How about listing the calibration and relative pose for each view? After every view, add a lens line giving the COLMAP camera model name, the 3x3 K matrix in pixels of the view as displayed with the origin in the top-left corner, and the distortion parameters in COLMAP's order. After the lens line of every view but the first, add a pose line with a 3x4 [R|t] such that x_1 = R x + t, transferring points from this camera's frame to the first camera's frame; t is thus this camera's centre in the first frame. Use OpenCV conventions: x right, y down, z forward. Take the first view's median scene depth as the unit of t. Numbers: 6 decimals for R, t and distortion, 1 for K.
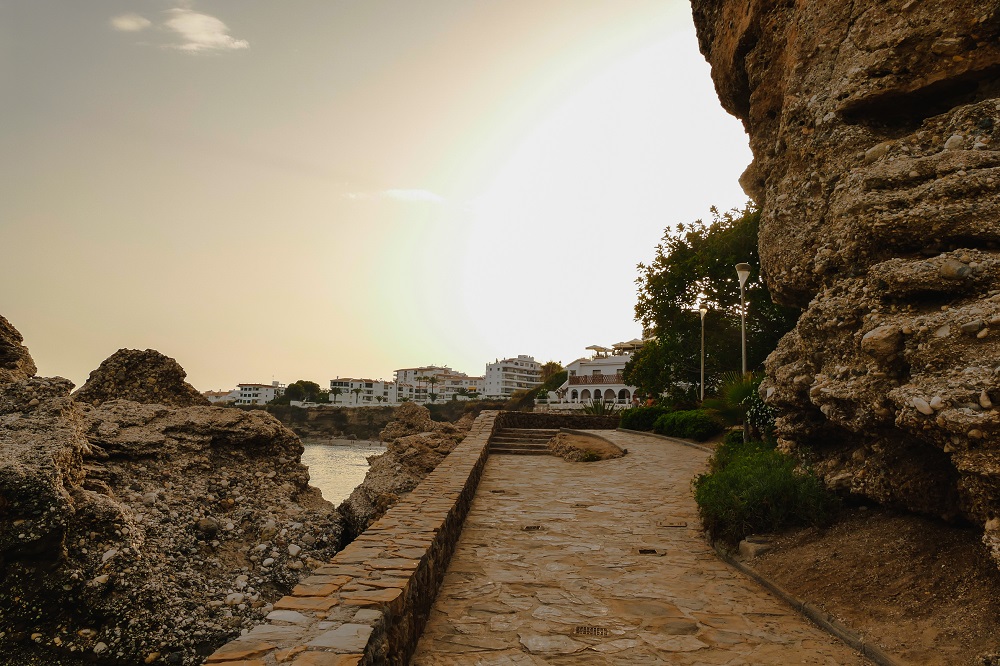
lens RADIAL K [[718.3, 0, 499.9], [0, 718.3, 347.5], [0, 0, 1]] dist [-0.004656, 0.003986]
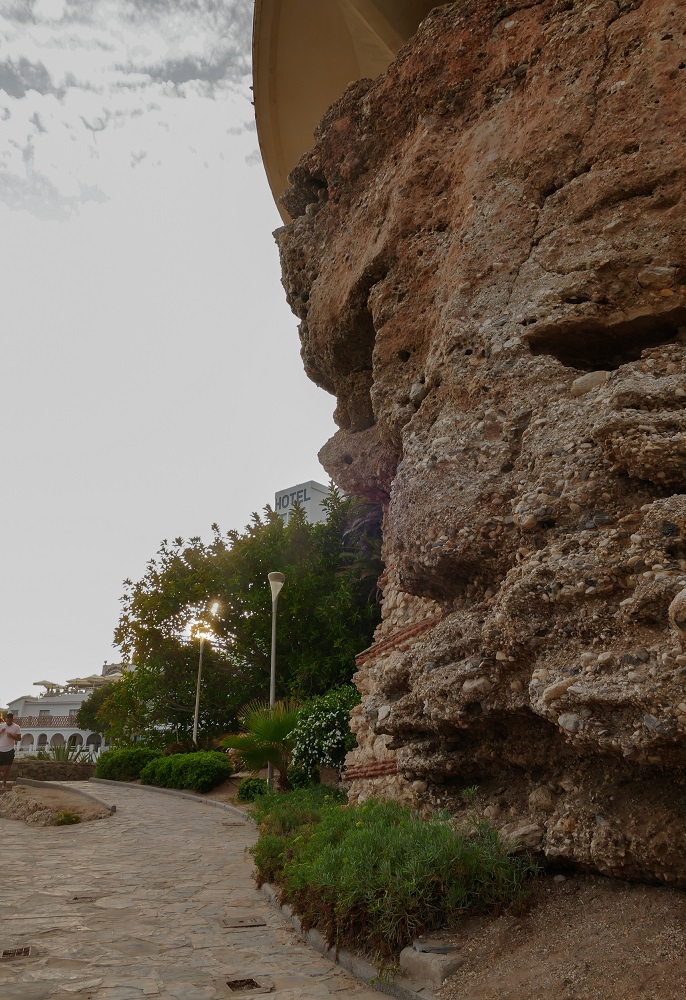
lens RADIAL K [[788.9, 0, 342.9], [0, 788.9, 485.6], [0, 0, 1]] dist [-0.014047, 0.002811]
pose [[0.887719, 0.145762, 0.436702, -0.057768], [-0.034624, 0.967007, -0.252384, 0.051256], [-0.459082, 0.208926, 0.863478, 0.329471]]
